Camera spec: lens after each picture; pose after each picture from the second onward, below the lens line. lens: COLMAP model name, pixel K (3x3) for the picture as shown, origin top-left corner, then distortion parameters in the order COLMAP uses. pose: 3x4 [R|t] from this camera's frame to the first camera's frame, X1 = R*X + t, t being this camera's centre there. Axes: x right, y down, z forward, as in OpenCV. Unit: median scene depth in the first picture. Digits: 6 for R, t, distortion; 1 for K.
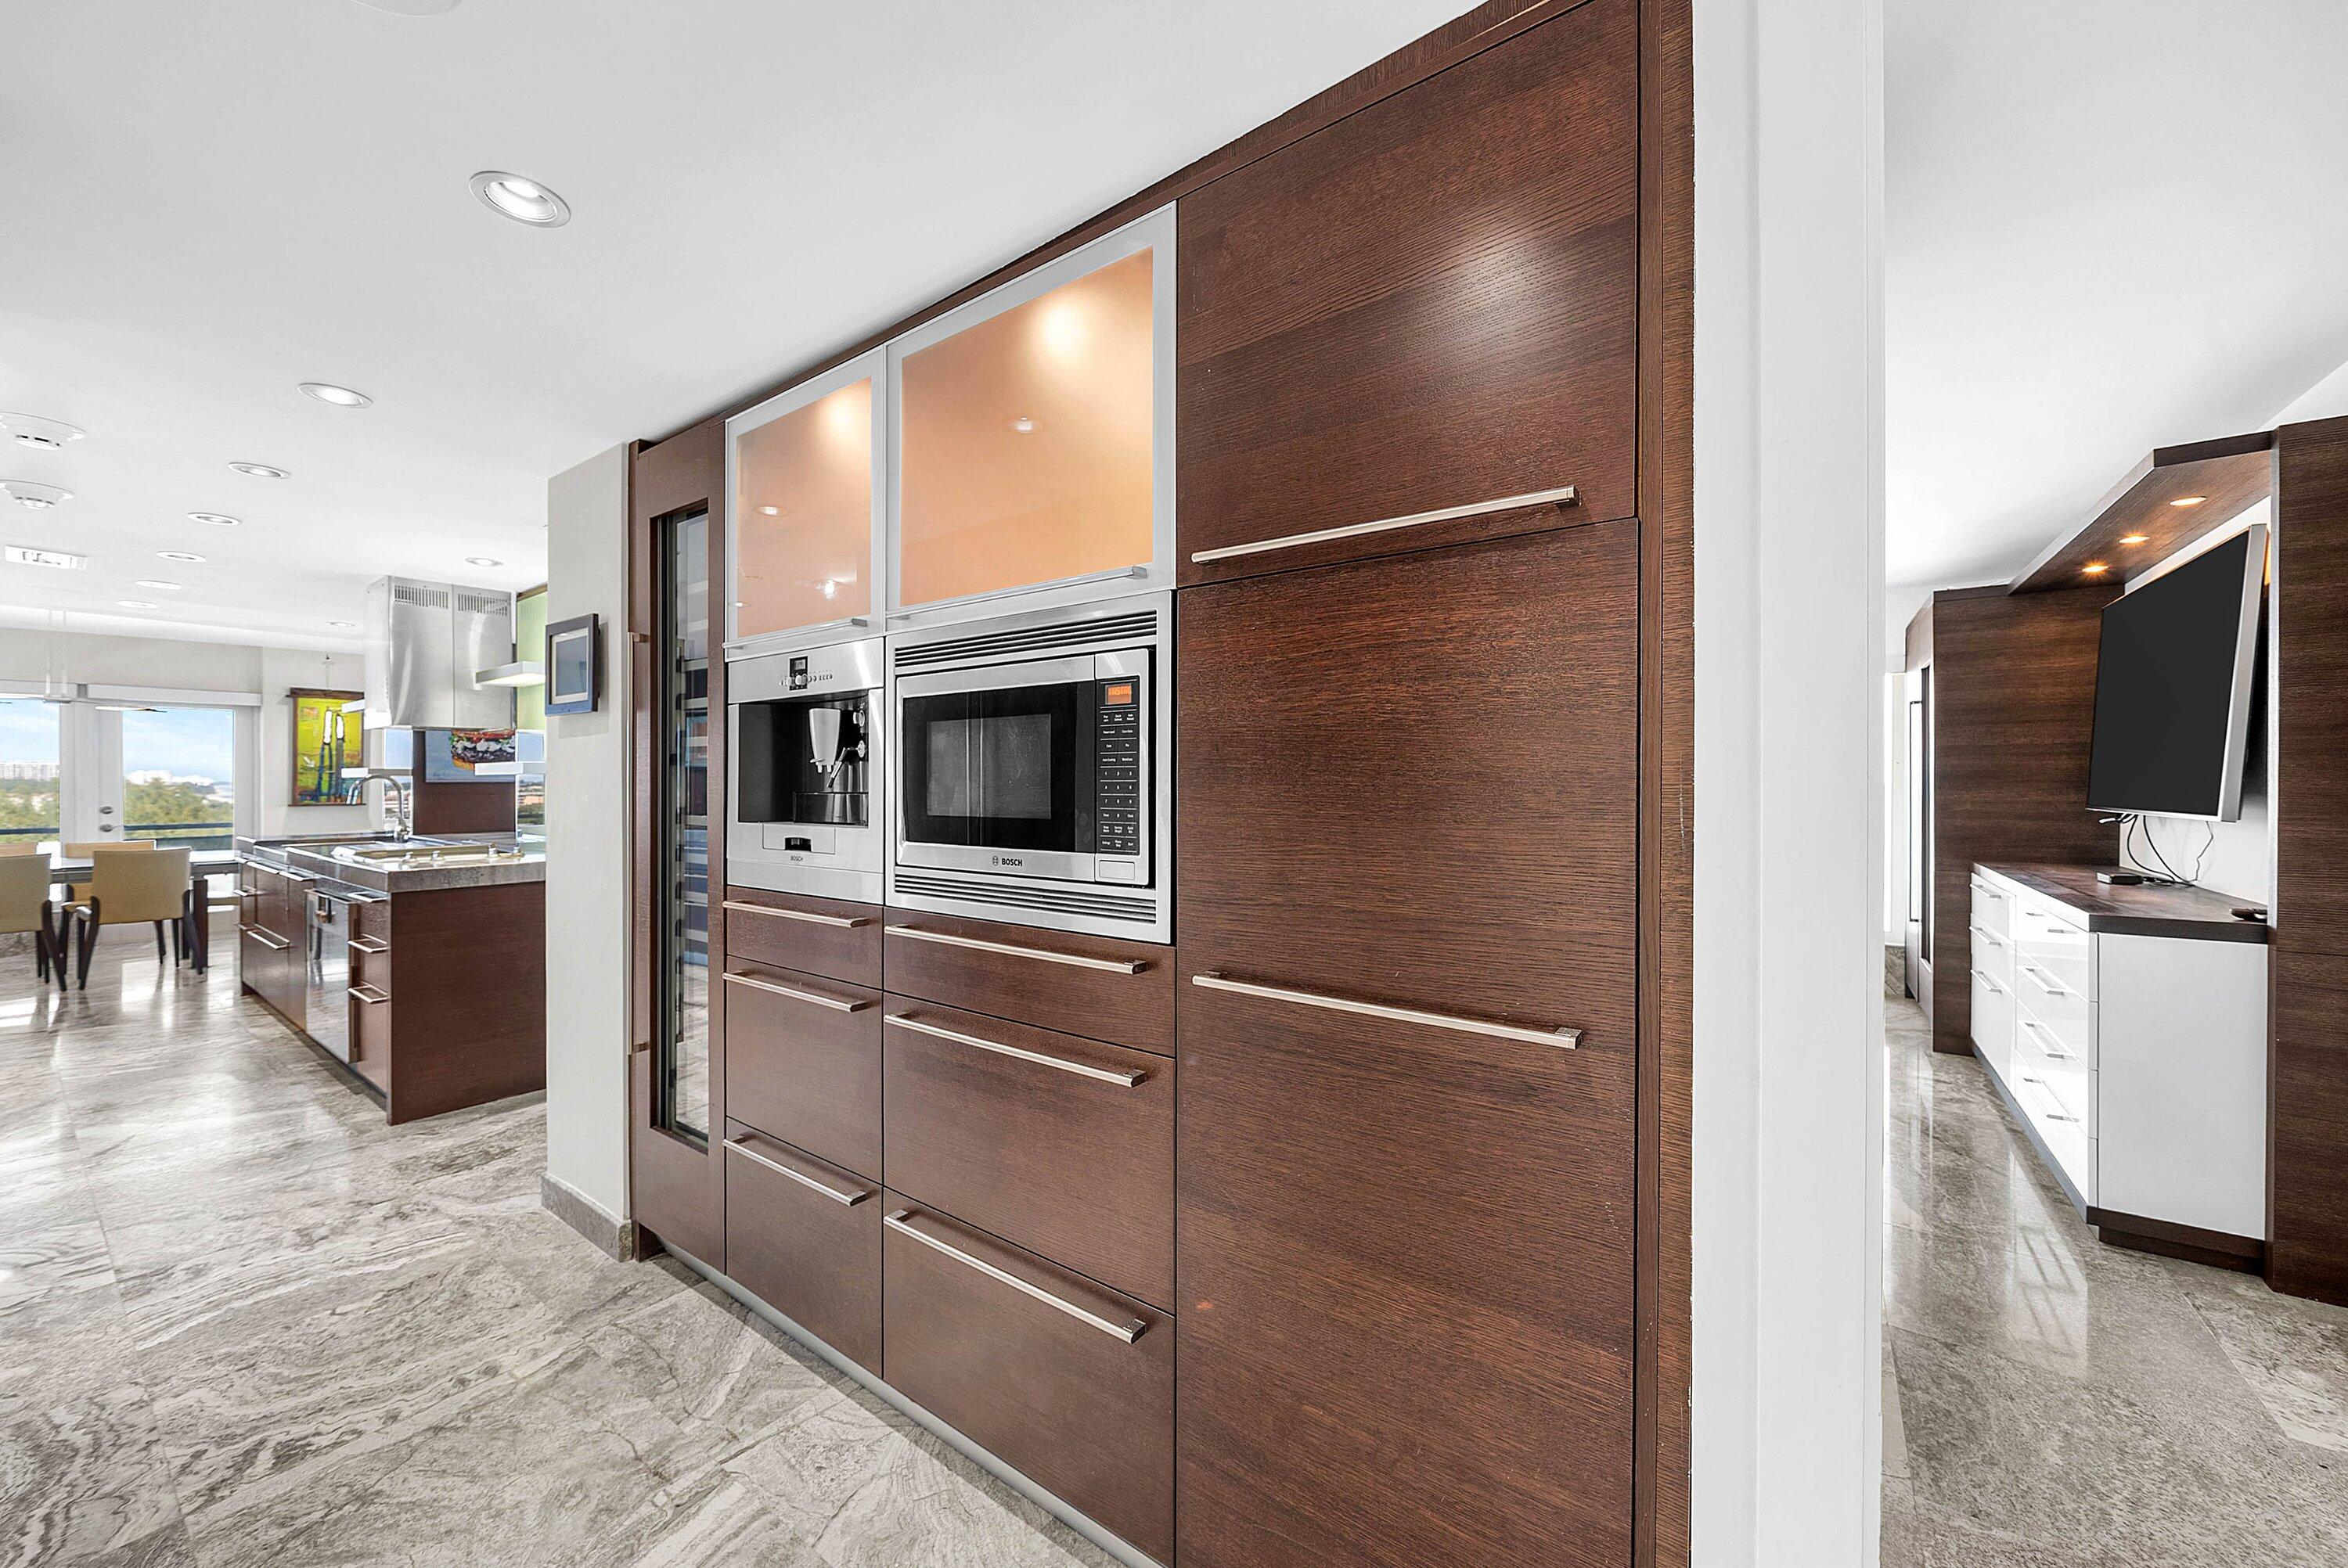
lens RADIAL K [[860.1, 0, 1165.2], [0, 860.1, 782.5], [0, 0, 1]] dist [-0.001150, -0.000021]
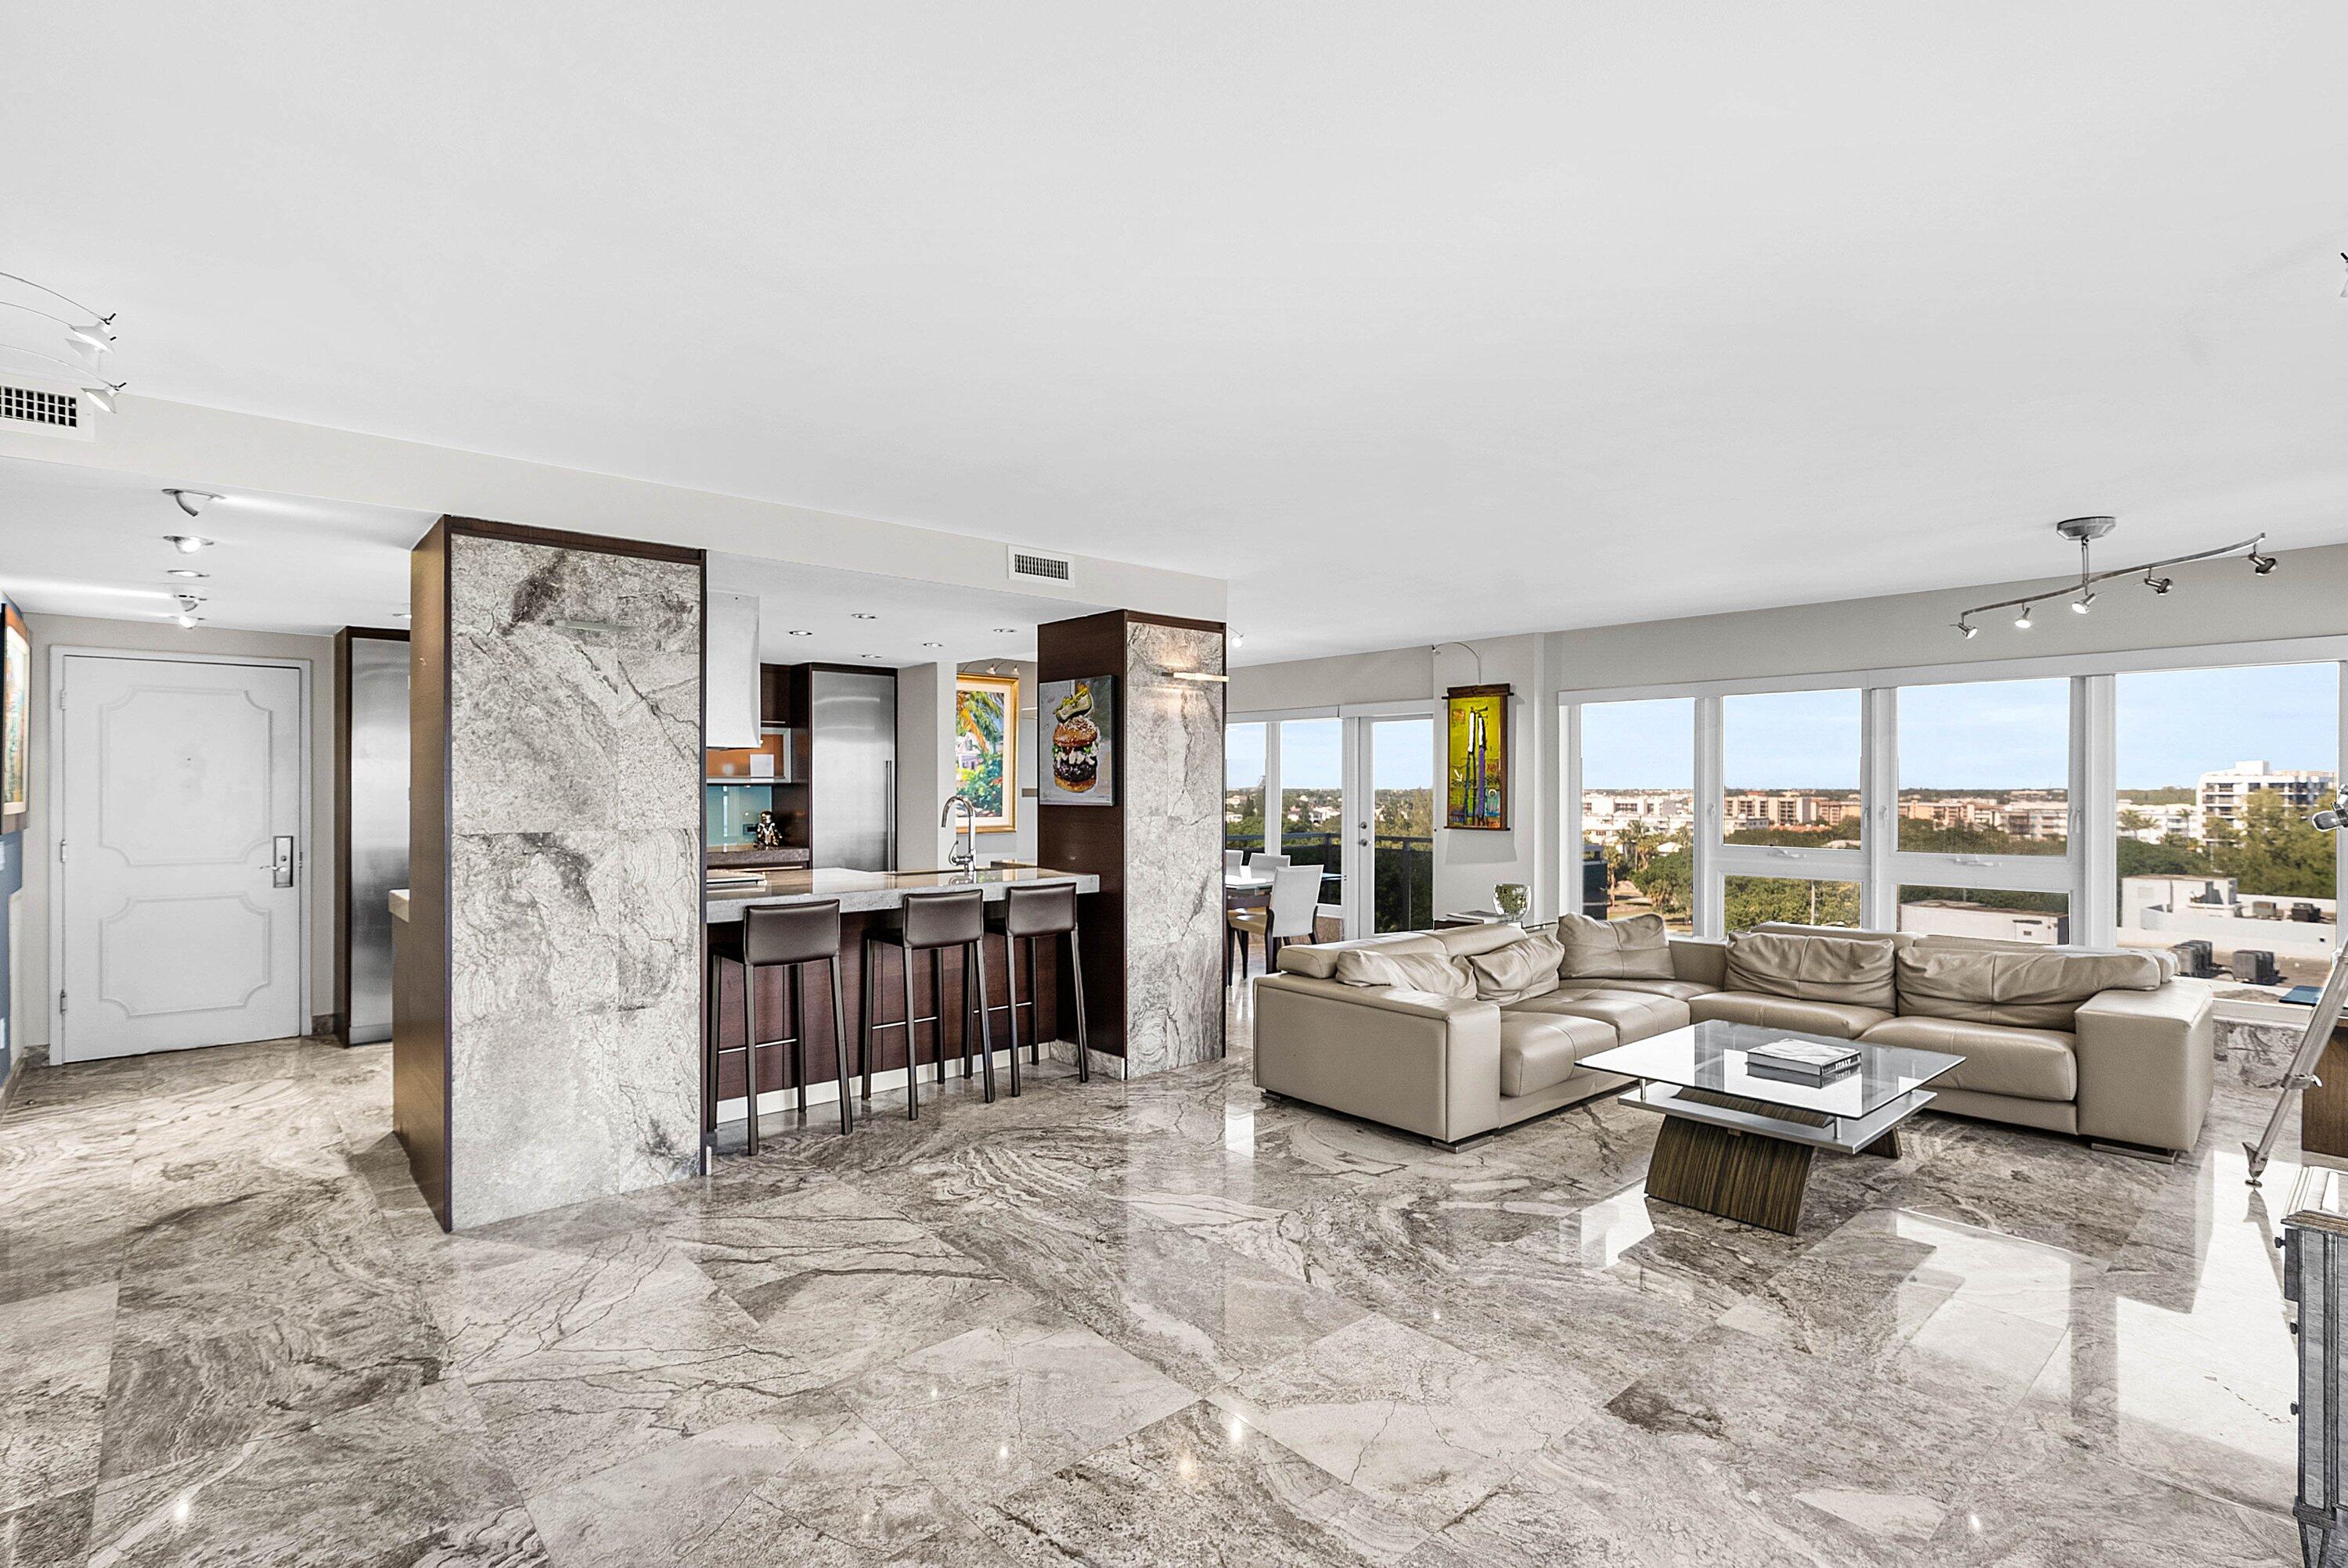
lens RADIAL K [[1118.2, 0, 1176.5], [0, 1118.2, 786.8], [0, 0, 1]] dist [0.002395, -0.000469]
pose [[-0.208641, 0.003693, -0.977985, 0.107887], [-0.007594, 0.999957, 0.005396, -0.017225], [0.977963, 0.008552, -0.208604, 0.968646]]
